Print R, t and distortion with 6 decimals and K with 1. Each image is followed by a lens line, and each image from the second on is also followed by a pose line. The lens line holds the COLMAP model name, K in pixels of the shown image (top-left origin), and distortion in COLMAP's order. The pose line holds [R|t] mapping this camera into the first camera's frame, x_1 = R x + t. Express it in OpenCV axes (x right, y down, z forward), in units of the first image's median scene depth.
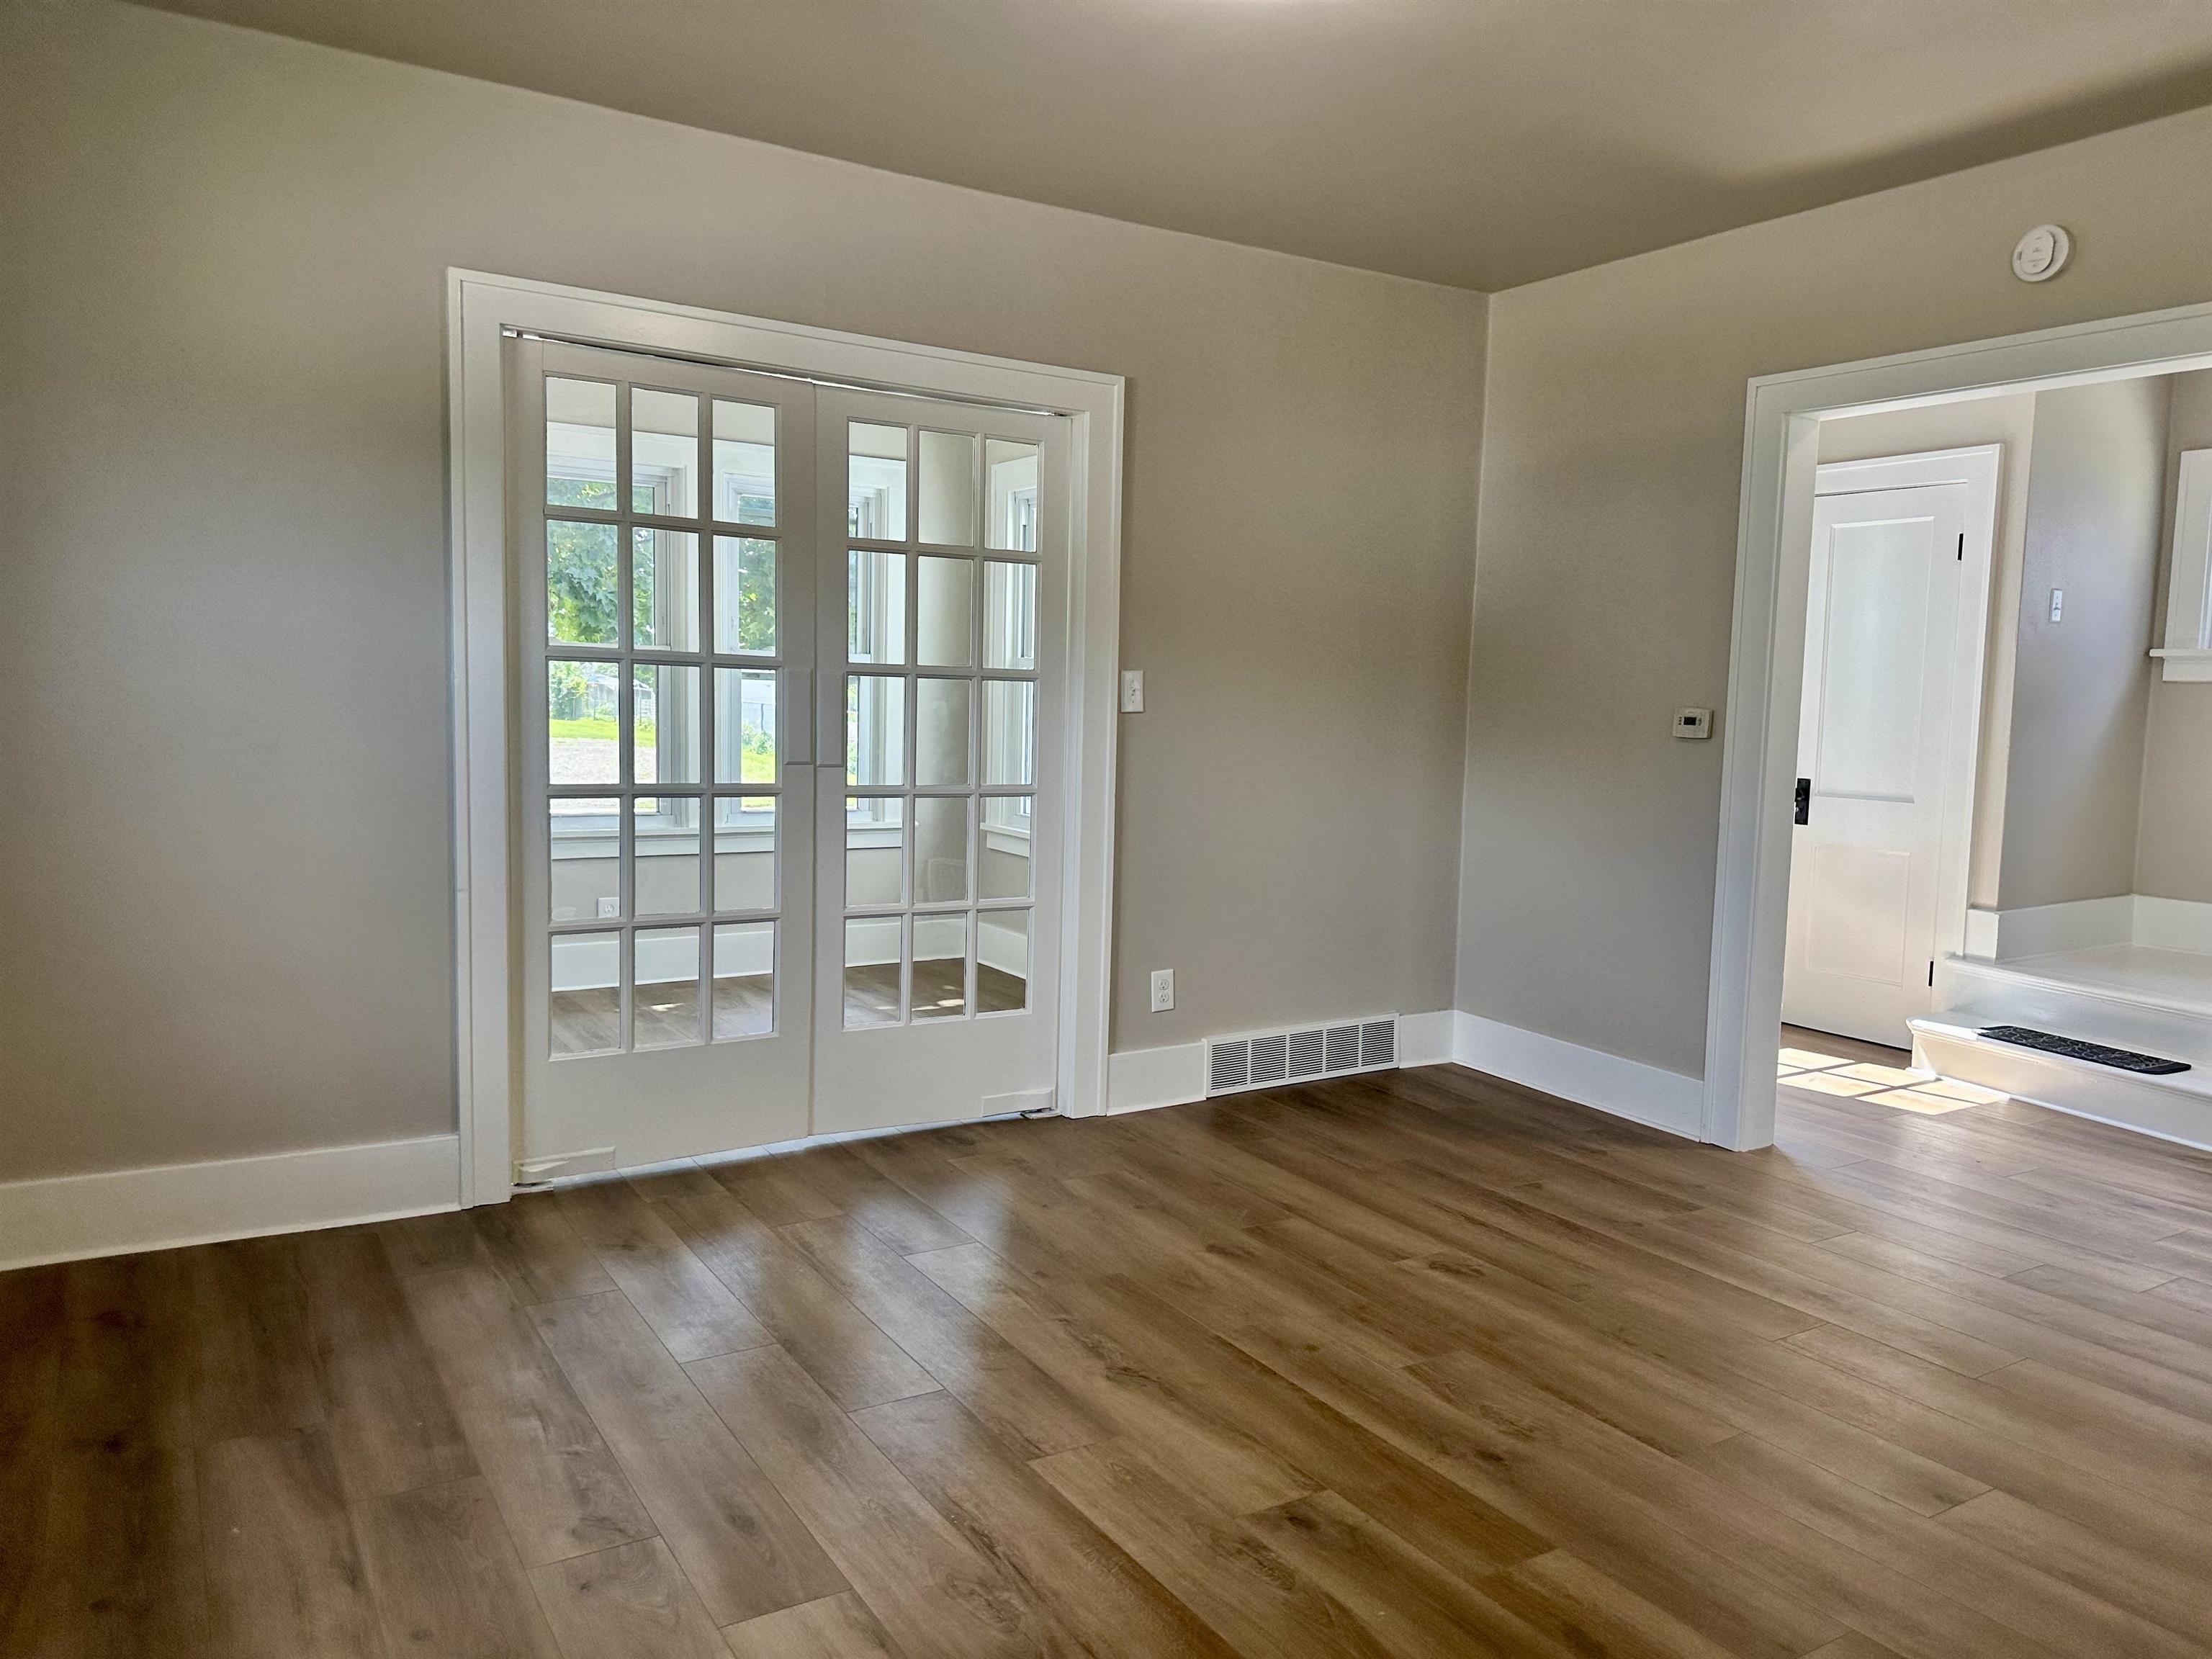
lens RADIAL K [[1558.8, 0, 1106.0], [0, 1558.8, 829.5], [0, 0, 1]] dist [0.217791, -0.467756]
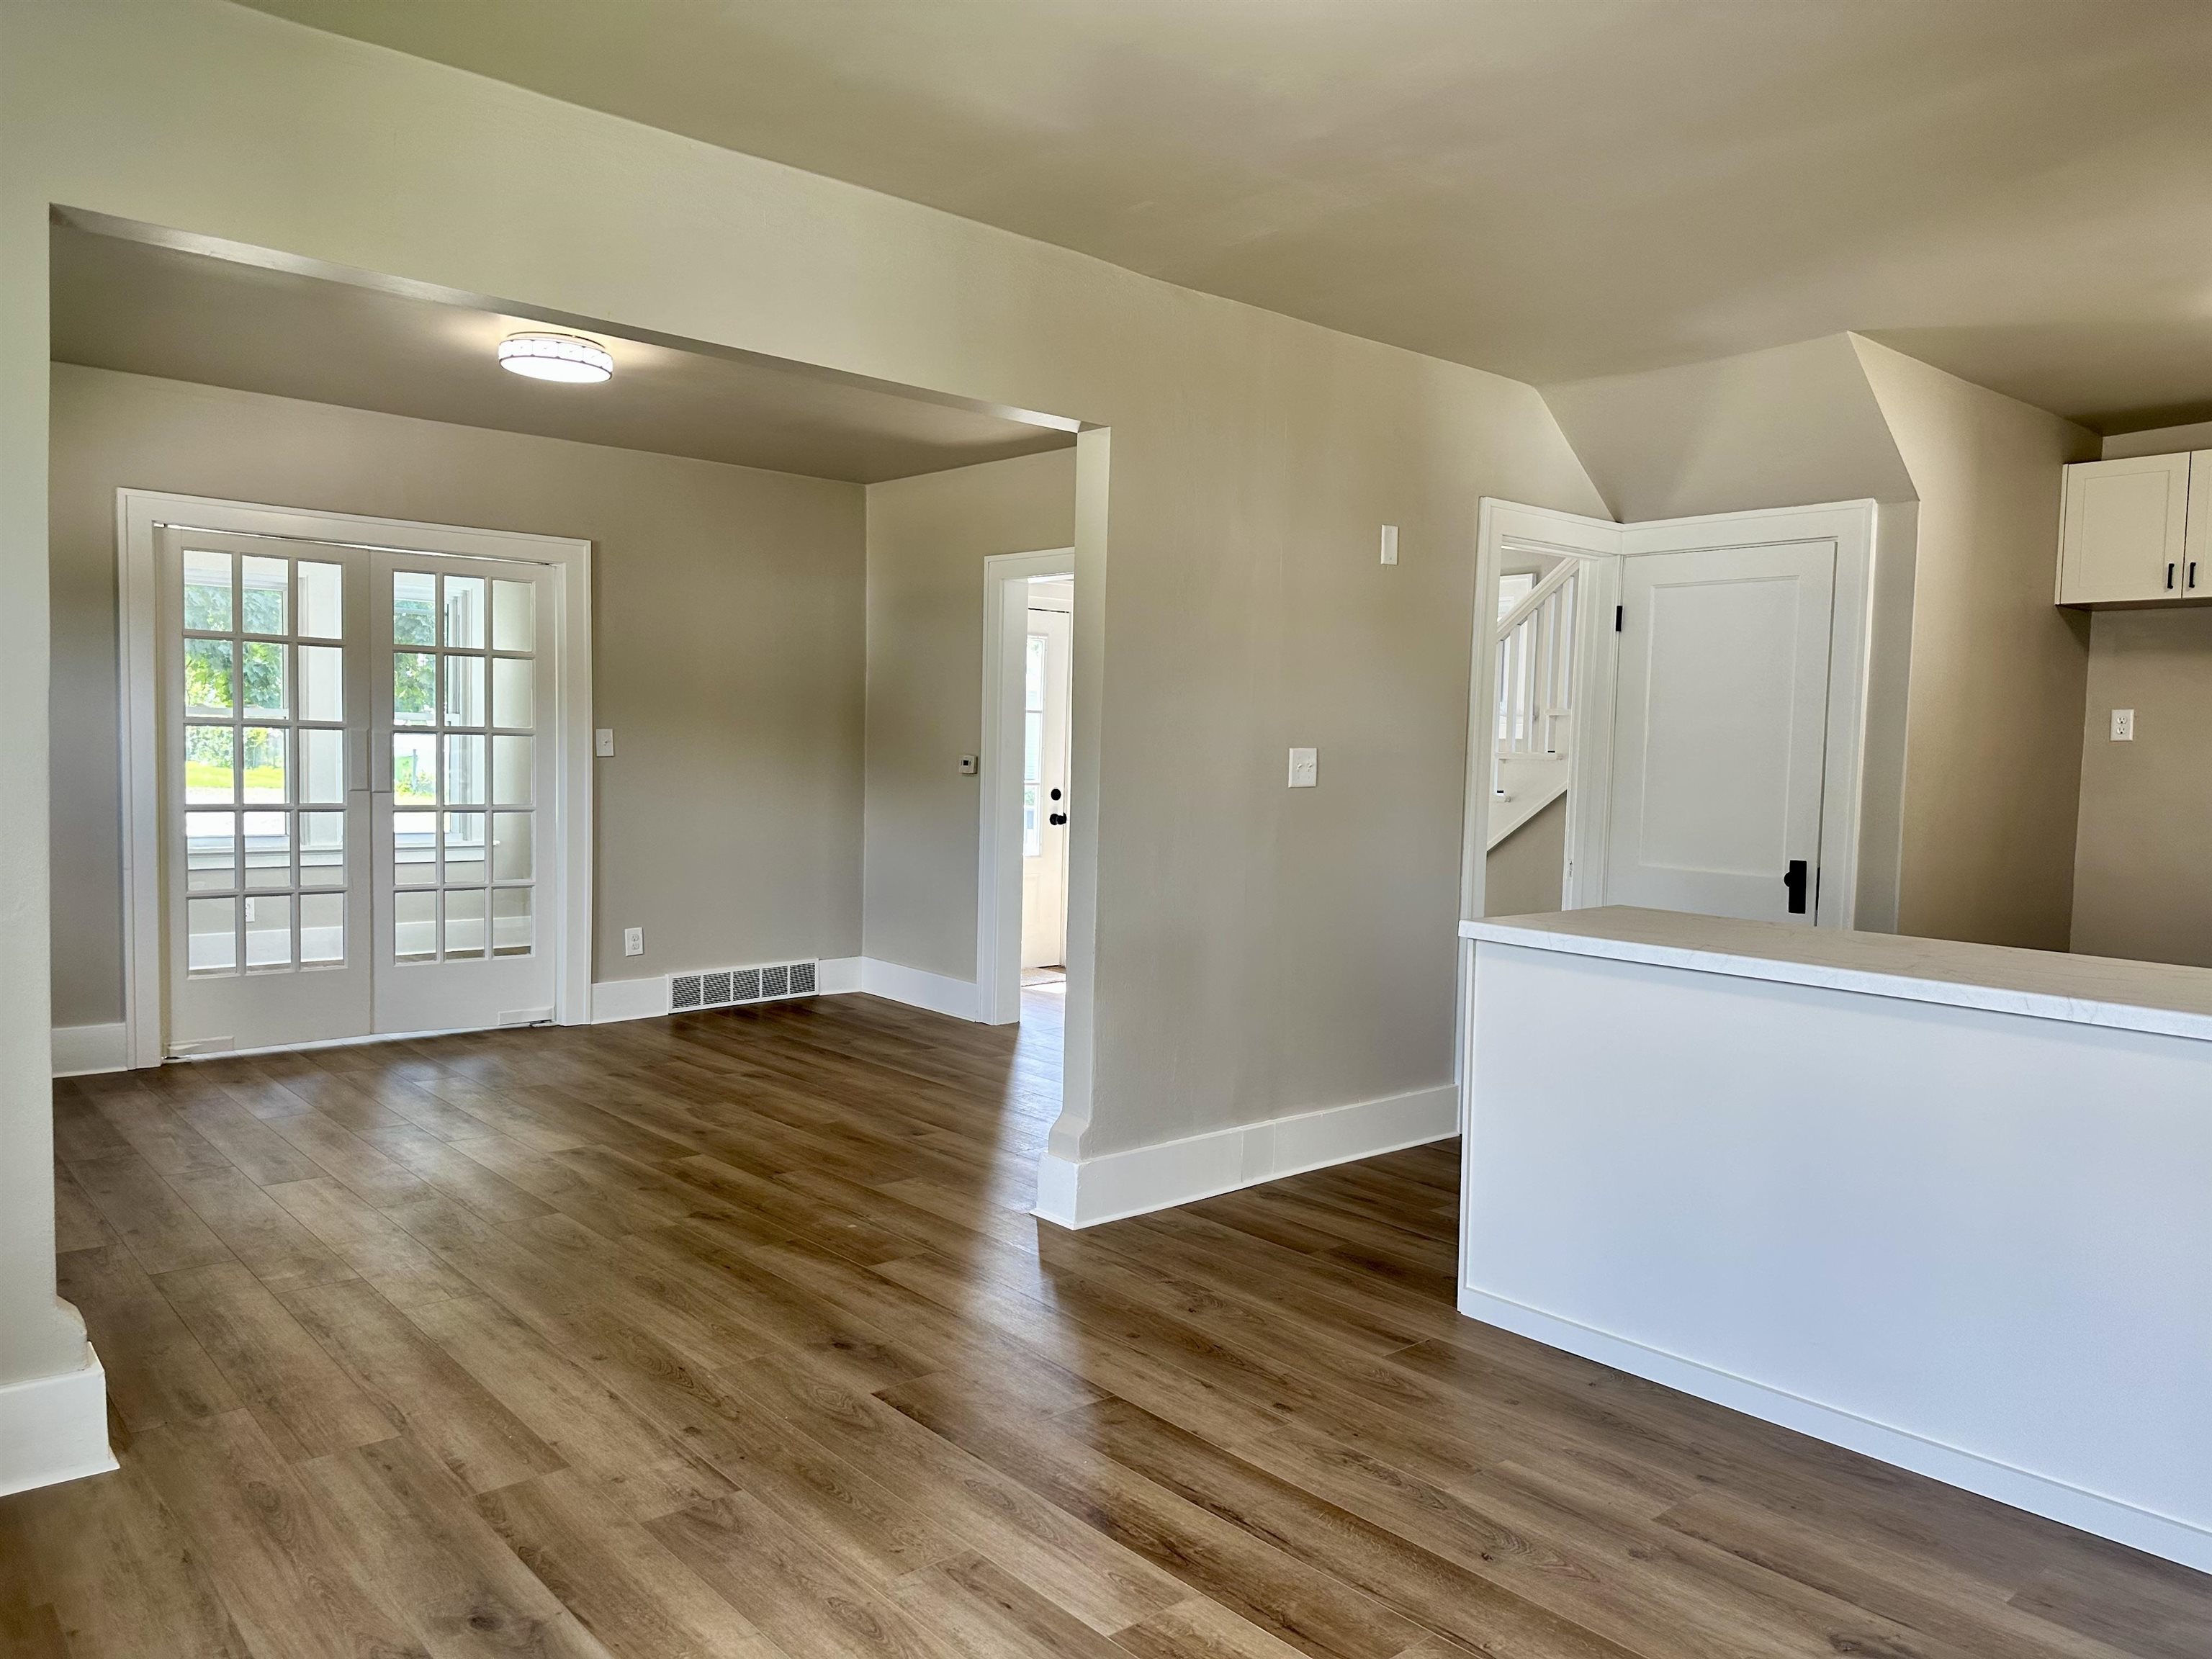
lens RADIAL K [[1564.2, 0, 1108.3], [0, 1564.2, 834.8], [0, 0, 1]] dist [0.071382, -0.101128]
pose [[0.985396, -0.012188, 0.169843, 0.247367], [0.016262, 0.999612, -0.022618, 0.045527], [-0.169502, 0.025050, 0.985211, -0.609966]]
